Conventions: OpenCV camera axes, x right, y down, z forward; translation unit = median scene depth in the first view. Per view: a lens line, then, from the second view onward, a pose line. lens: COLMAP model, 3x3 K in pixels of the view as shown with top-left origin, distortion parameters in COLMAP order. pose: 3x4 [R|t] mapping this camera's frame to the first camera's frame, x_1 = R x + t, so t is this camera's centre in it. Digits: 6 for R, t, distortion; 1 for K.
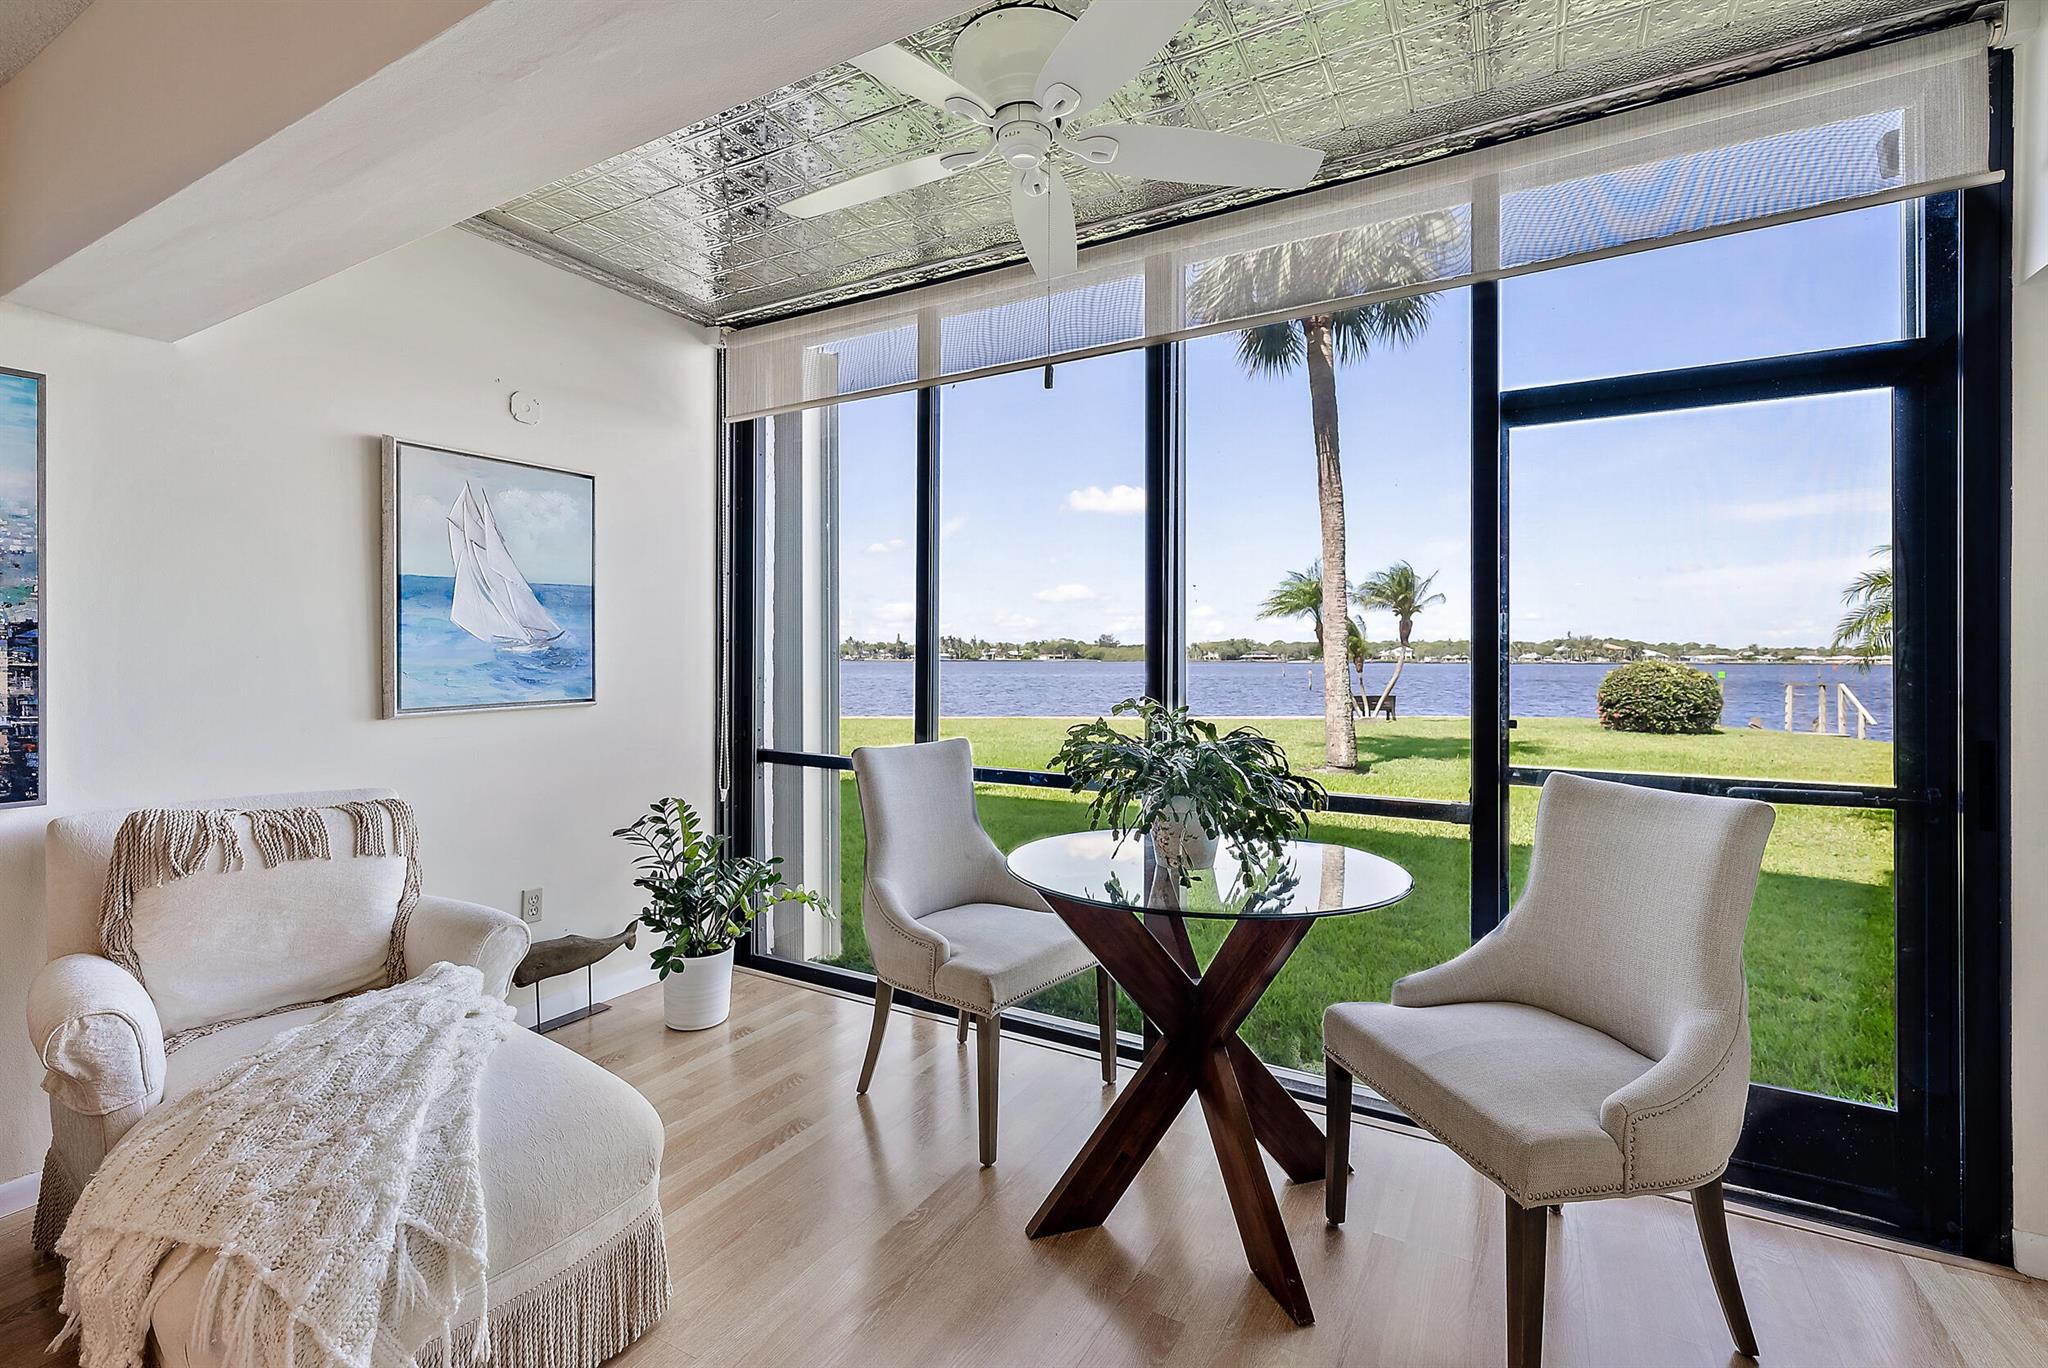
lens RADIAL K [[897.5, 0, 1040.5], [0, 897.5, 654.4], [0, 0, 1]] dist [0.008205, 0.000200]
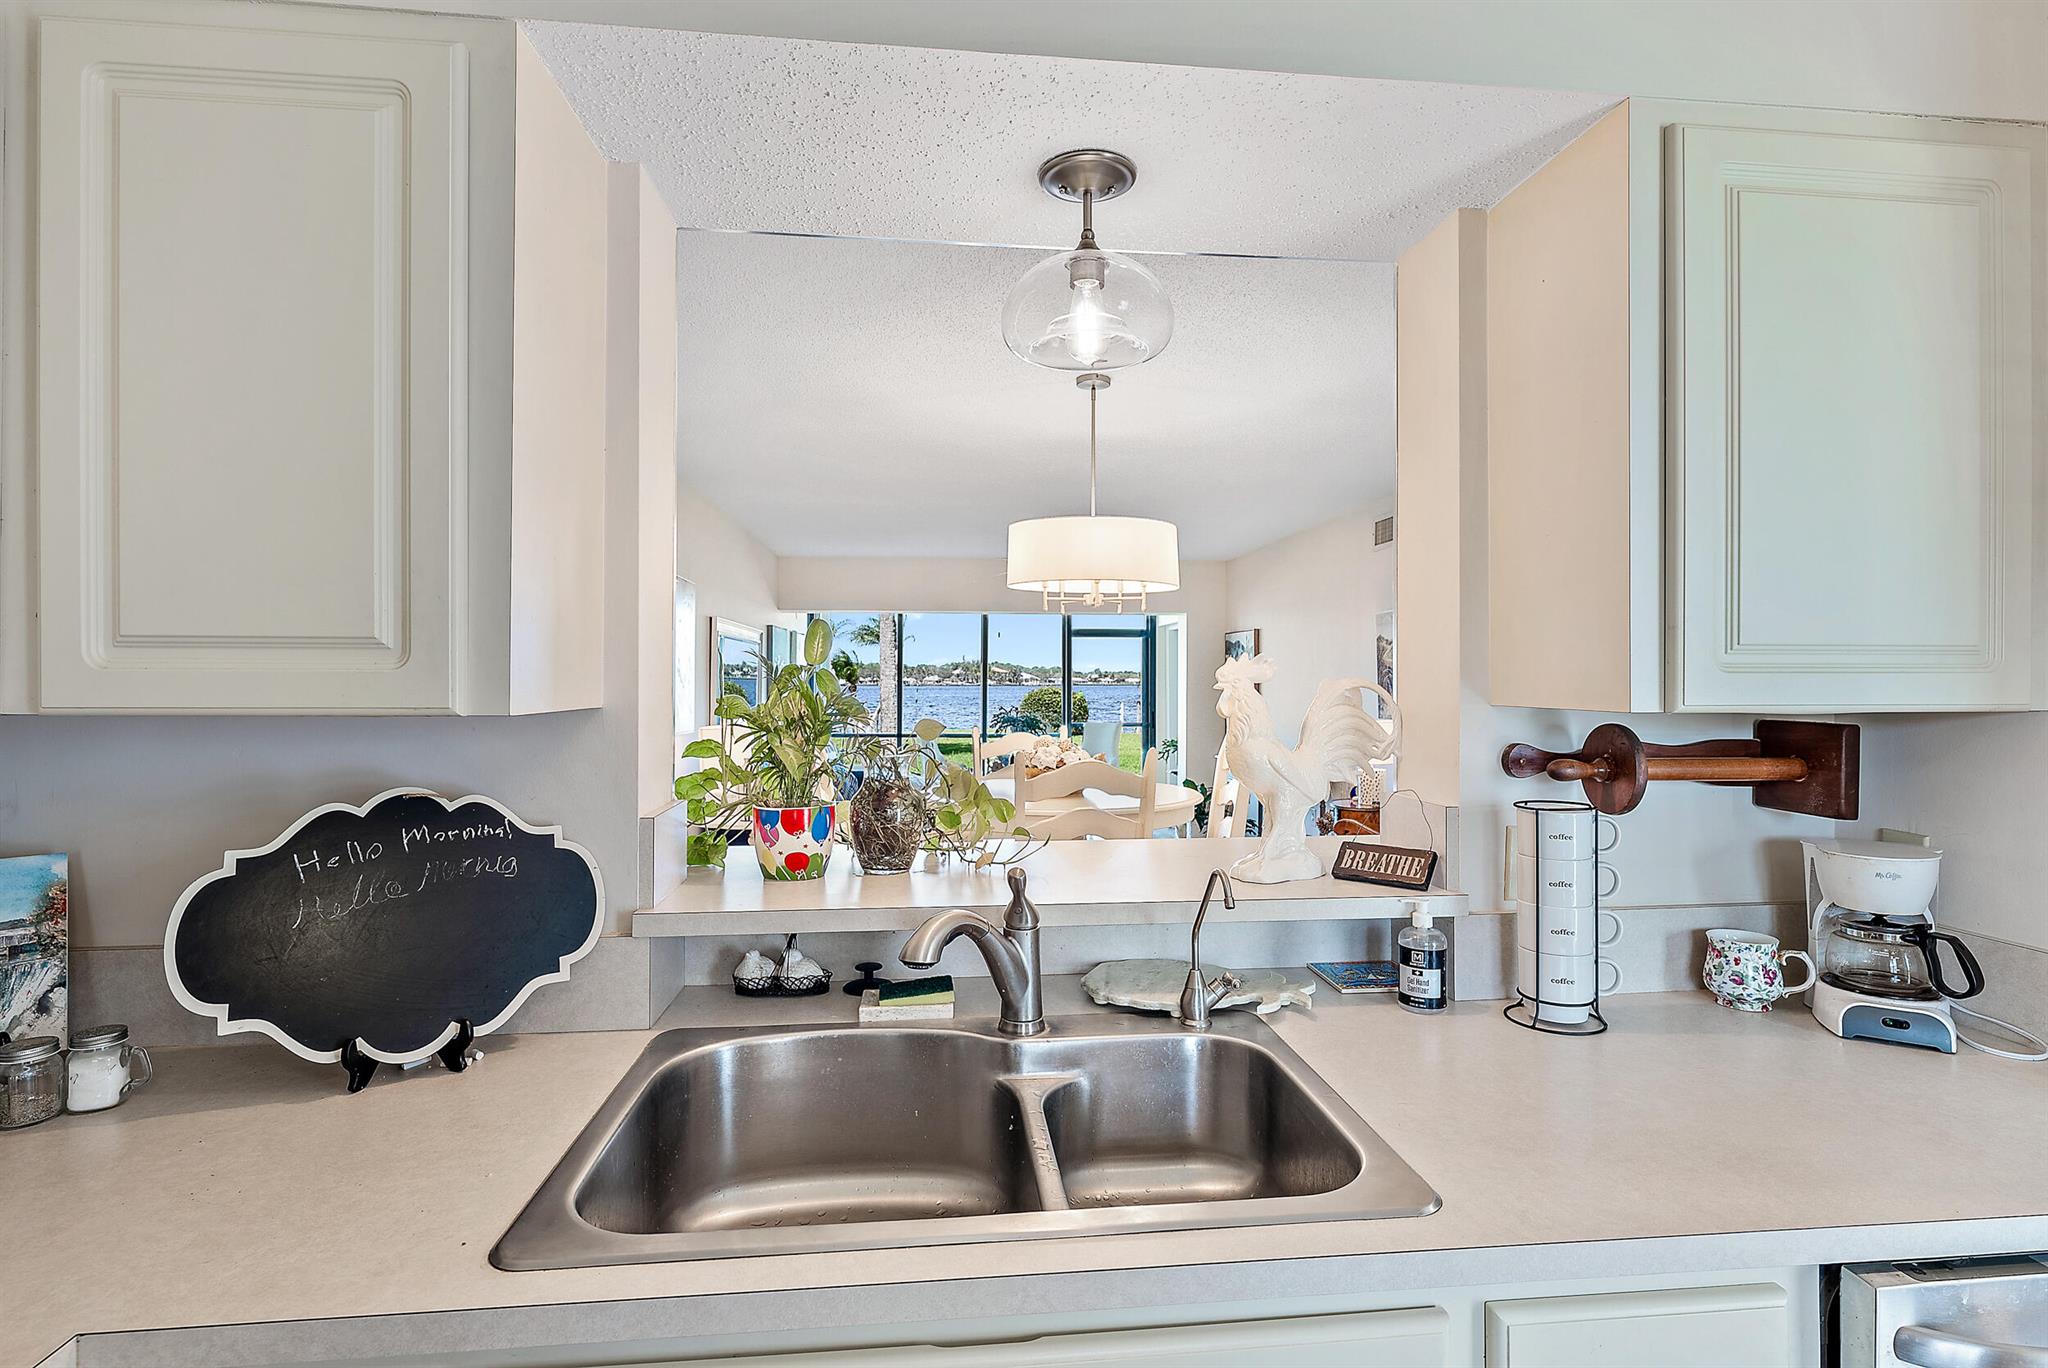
lens RADIAL K [[979.1, 0, 1033.8], [0, 979.1, 674.2], [0, 0, 1]] dist [0.002569, 0.000119]
pose [[0.822865, 0.000662, 0.568236, -0.220828], [0.000827, 0.999997, -0.002363, -0.008340], [-0.568236, 0.002414, 0.822862, -0.262155]]
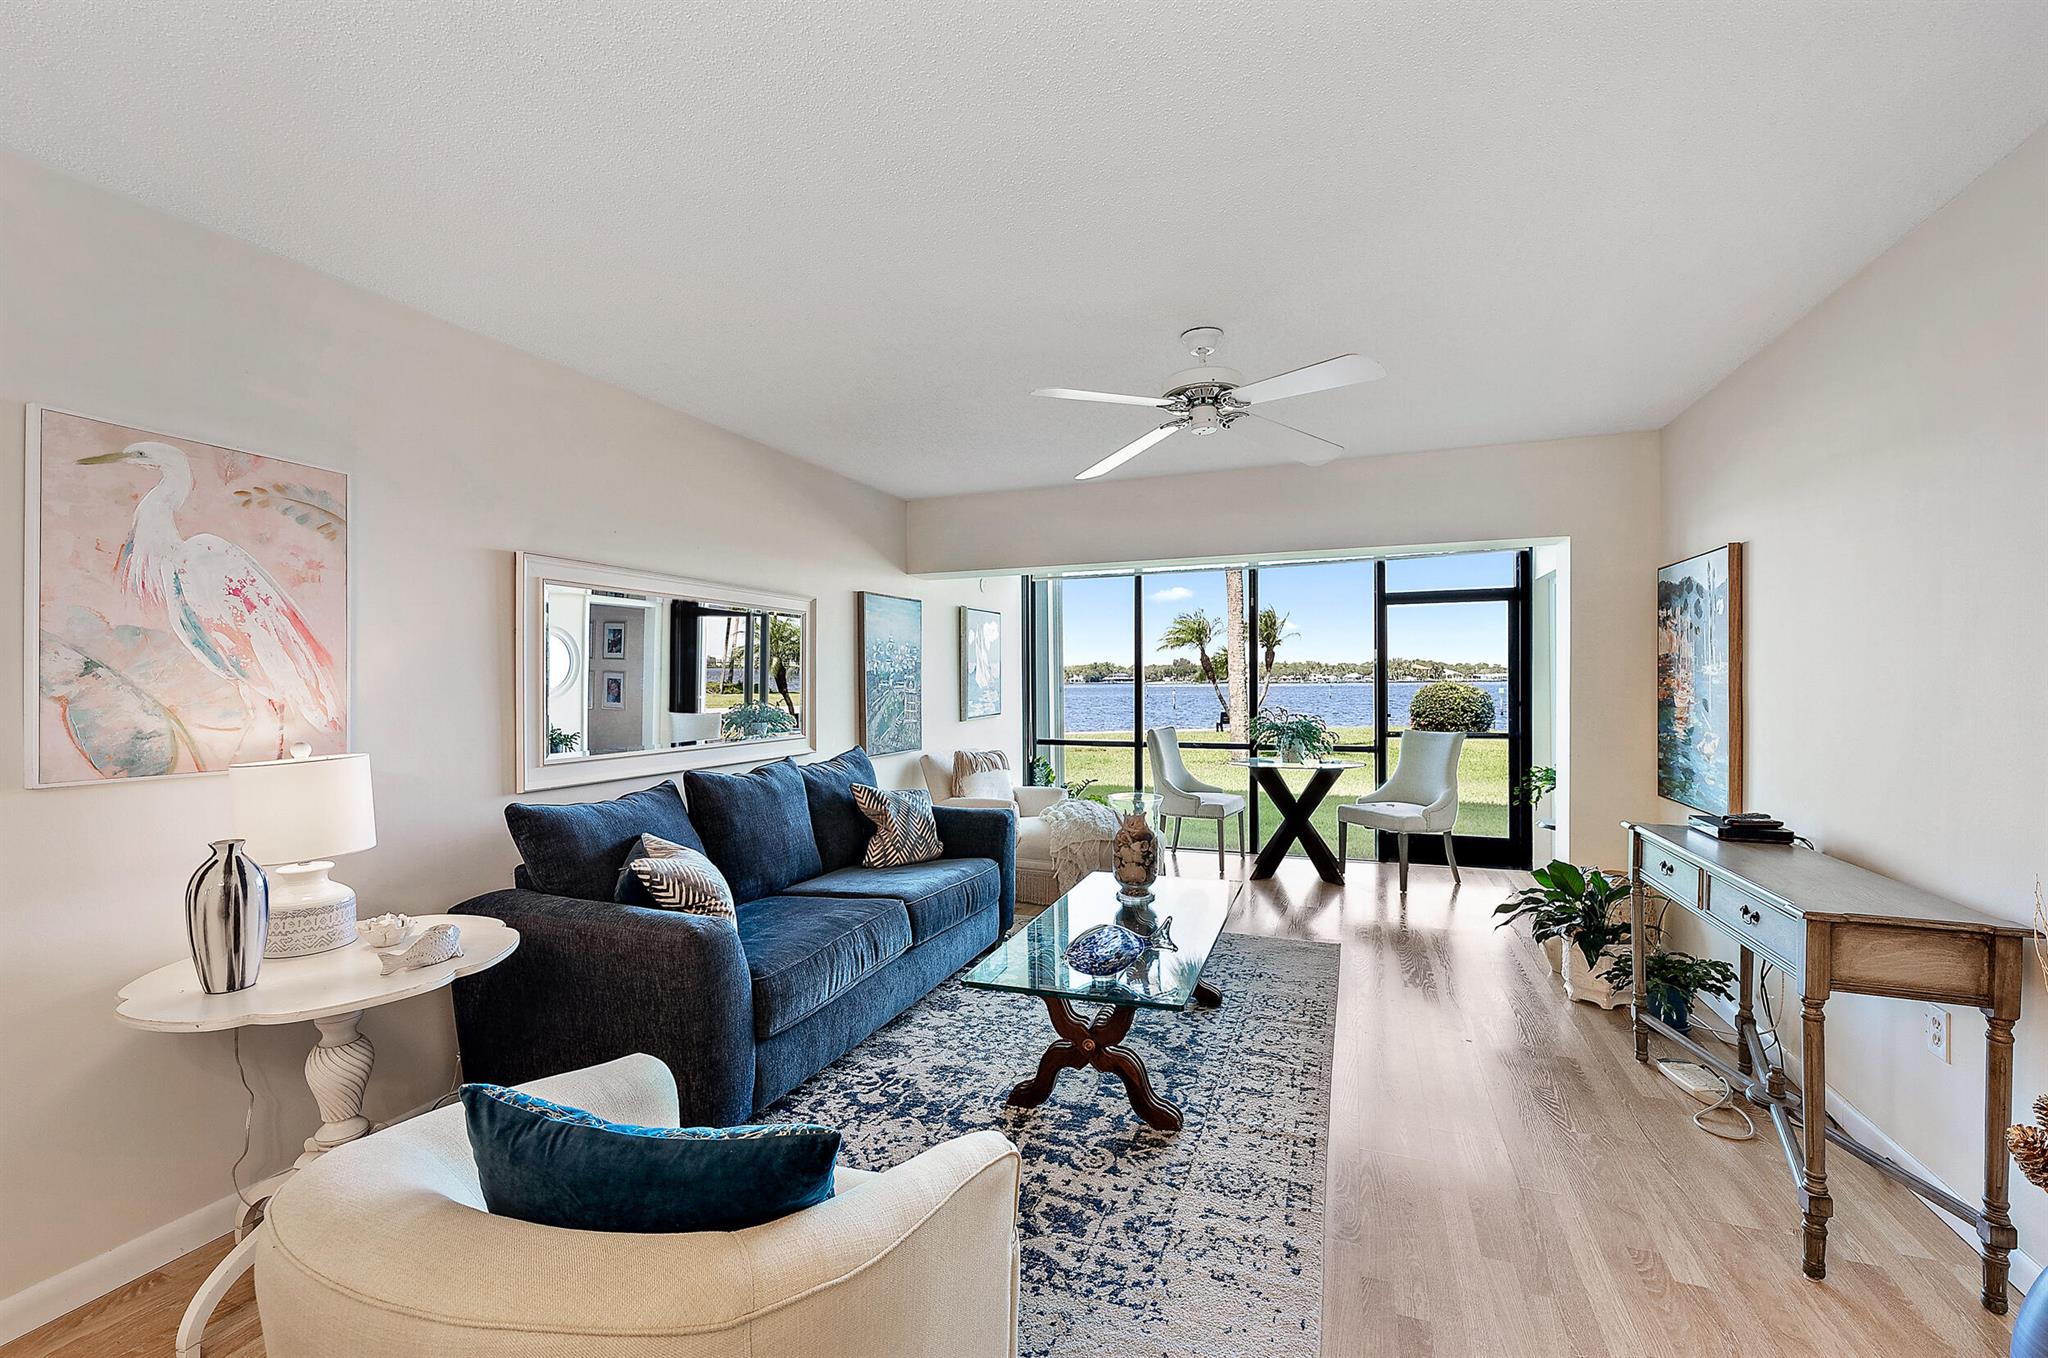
lens RADIAL K [[851.6, 0, 1028.1], [0, 851.6, 686.2], [0, 0, 1]] dist [0.001310, 0.000229]
pose [[0.990737, -0.011794, 0.135284, -0.094947], [0.010514, 0.999893, 0.010176, -0.005007], [-0.135389, -0.008660, 0.990755, -0.146571]]
